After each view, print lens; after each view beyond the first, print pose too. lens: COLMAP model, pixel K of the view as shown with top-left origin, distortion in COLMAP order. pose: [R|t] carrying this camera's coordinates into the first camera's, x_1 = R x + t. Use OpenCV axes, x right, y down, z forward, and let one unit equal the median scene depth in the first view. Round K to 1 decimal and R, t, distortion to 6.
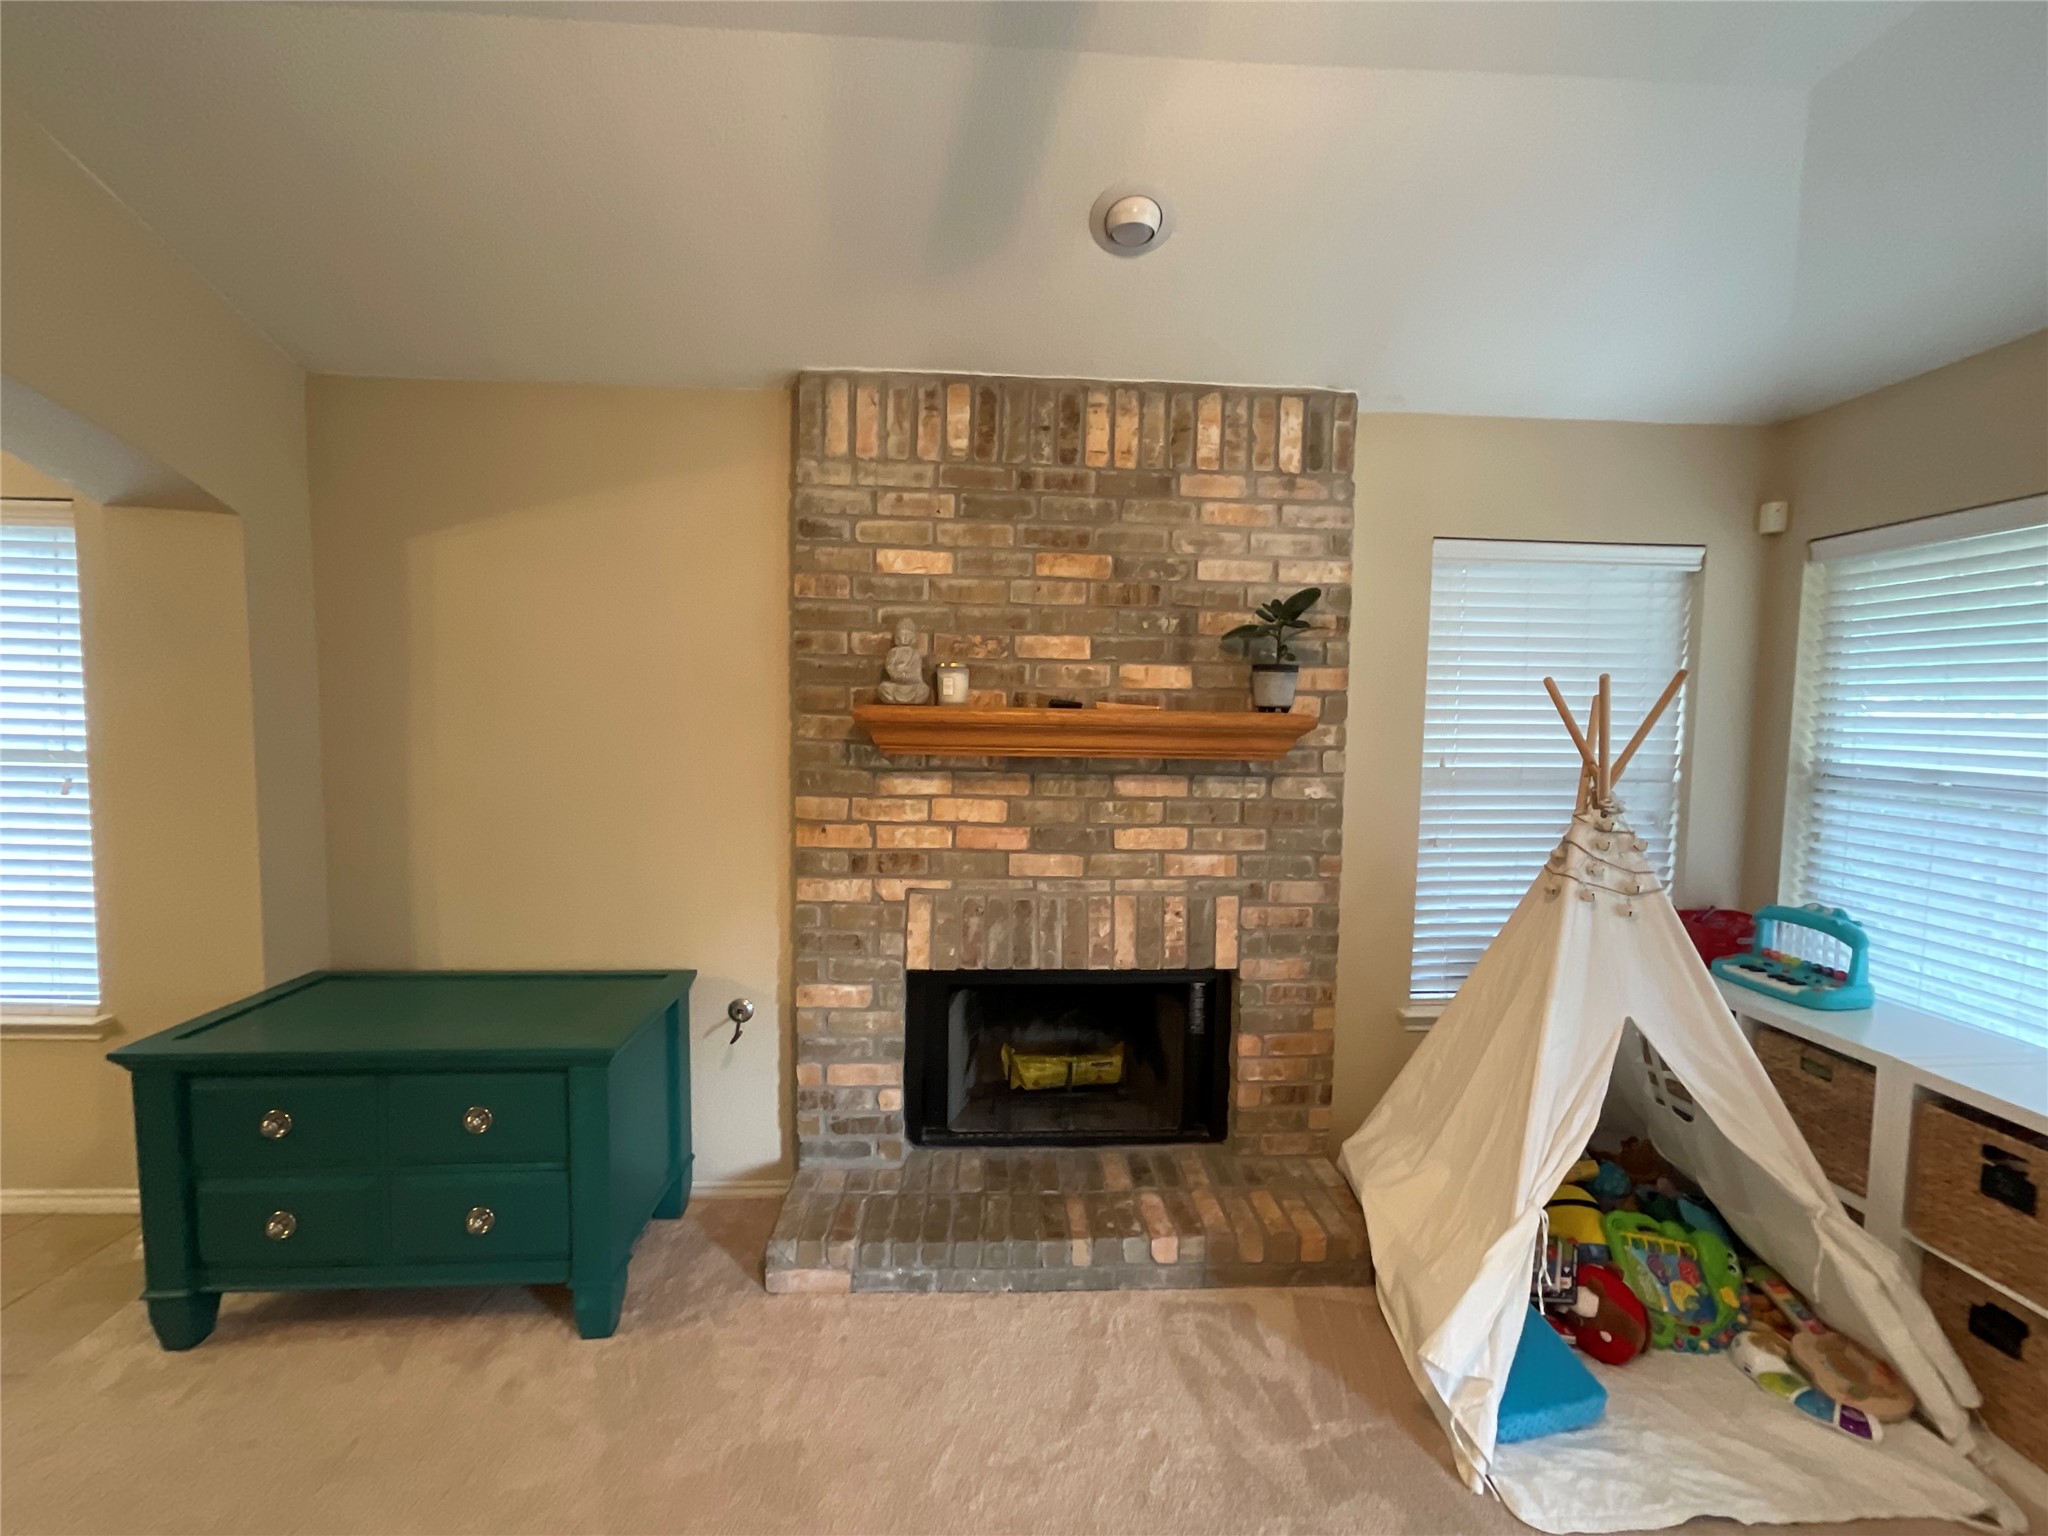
lens RADIAL K [[826.6, 0, 1024.0], [0, 826.6, 768.0], [0, 0, 1]] dist [0.002044, -0.000617]
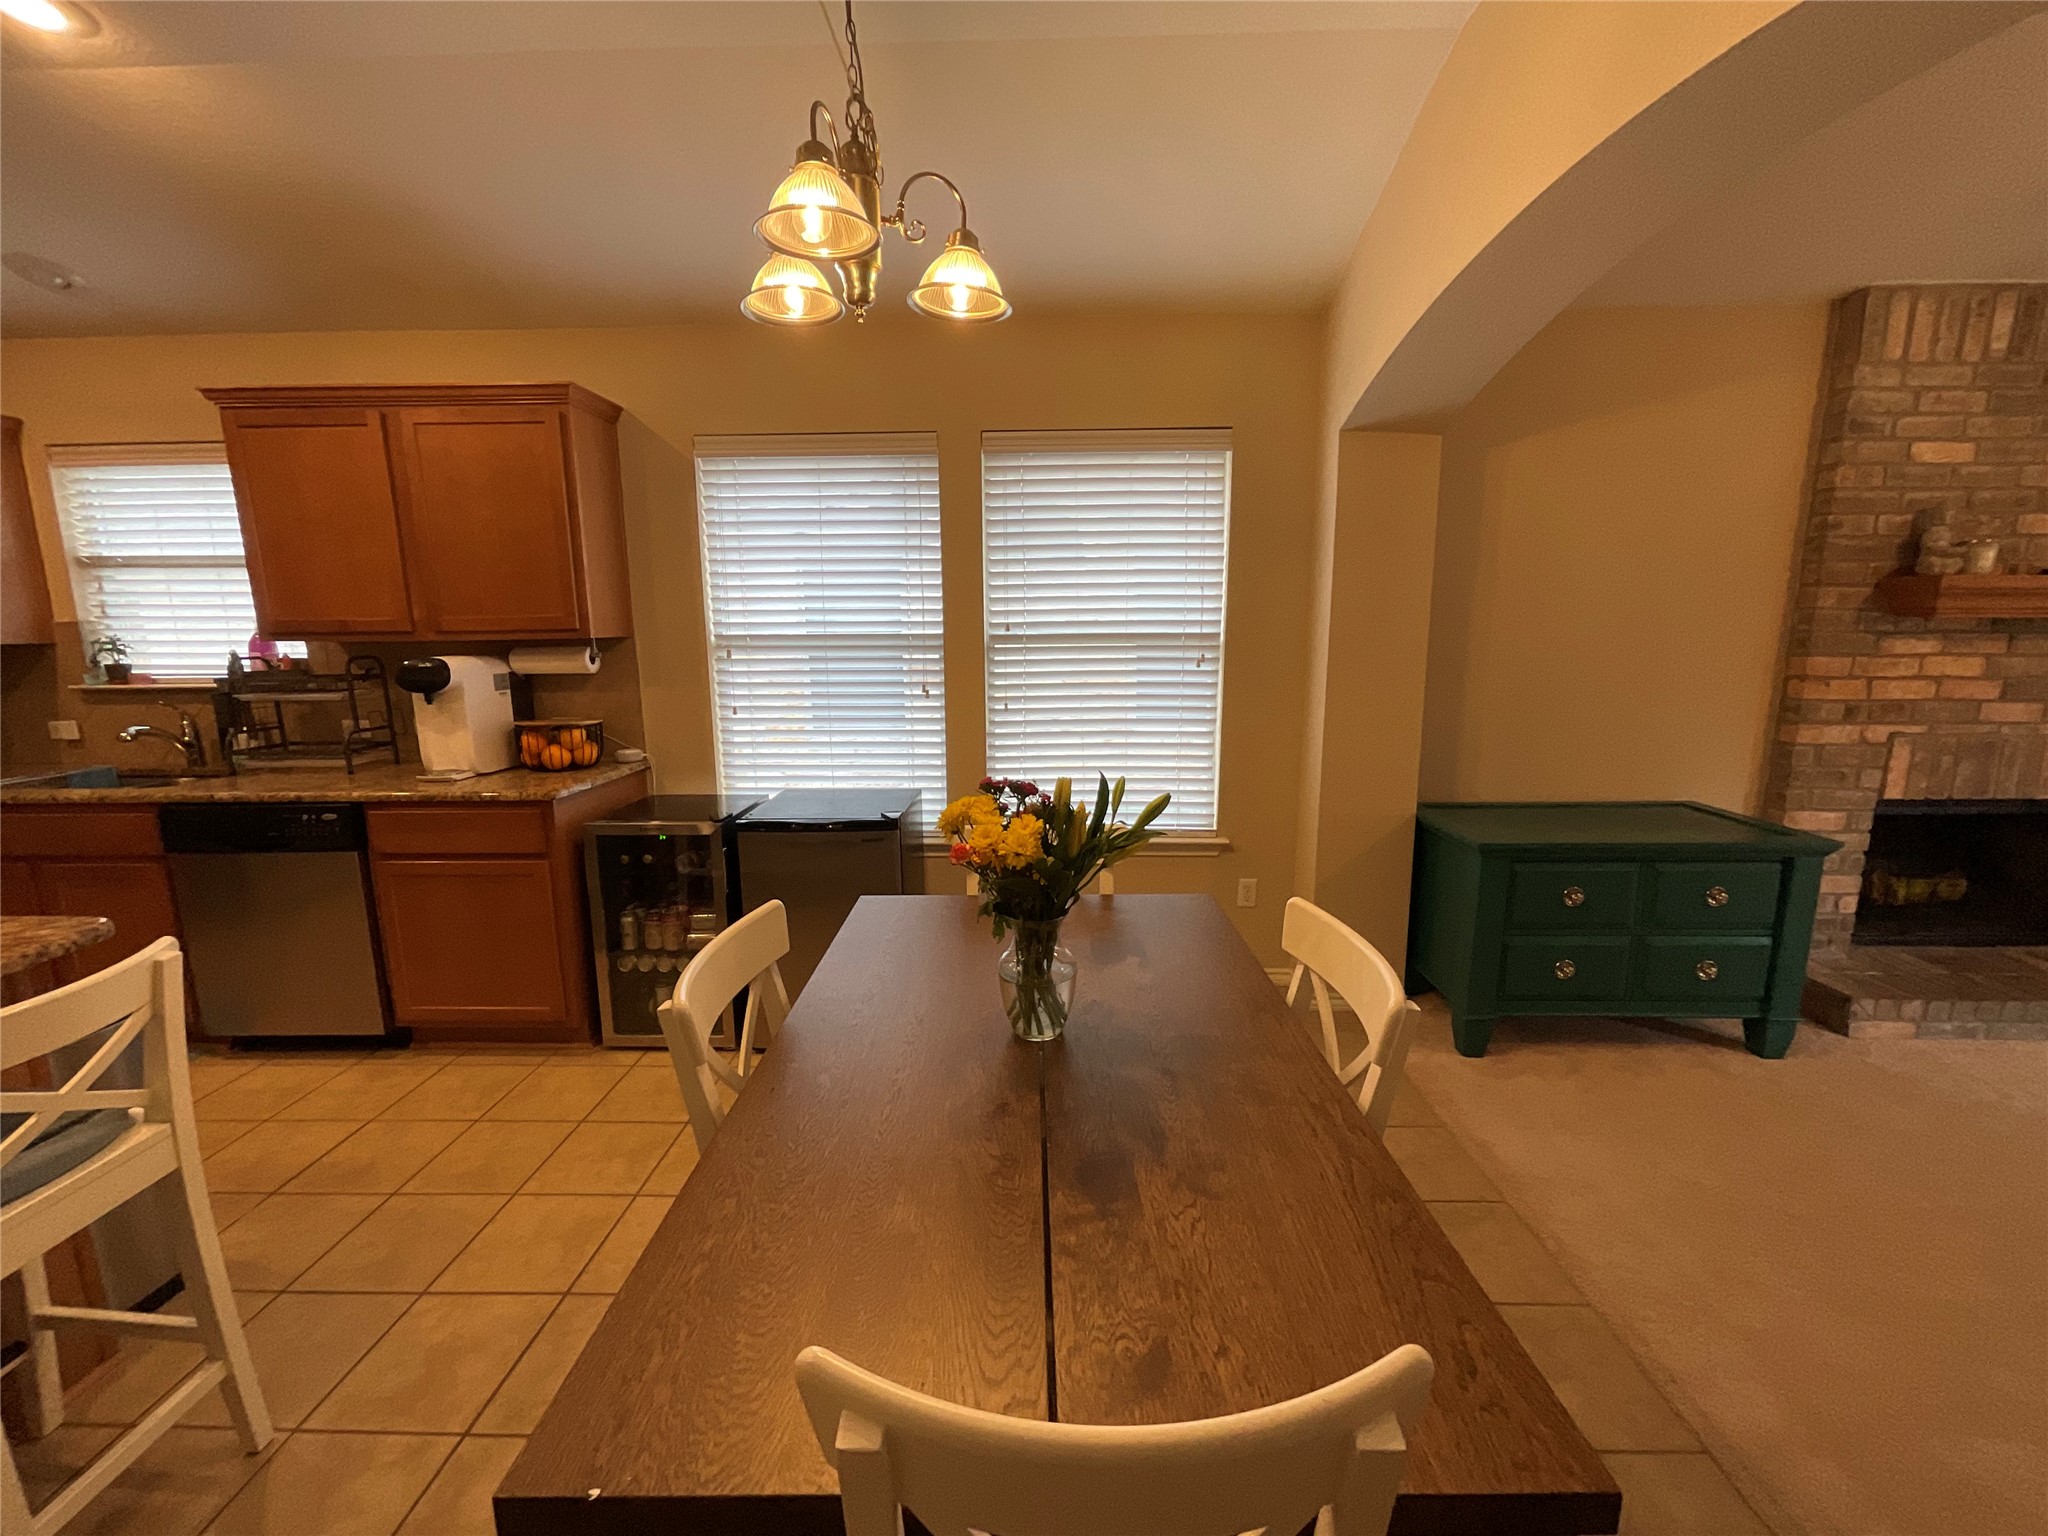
lens RADIAL K [[826.6, 0, 1024.0], [0, 826.6, 768.0], [0, 0, 1]] dist [0.002044, -0.000617]
pose [[0.997986, -0.011361, -0.062413, -1.355402], [0.017587, 0.994818, 0.100142, 0.055066], [0.060952, -0.101037, 0.993014, -0.288854]]
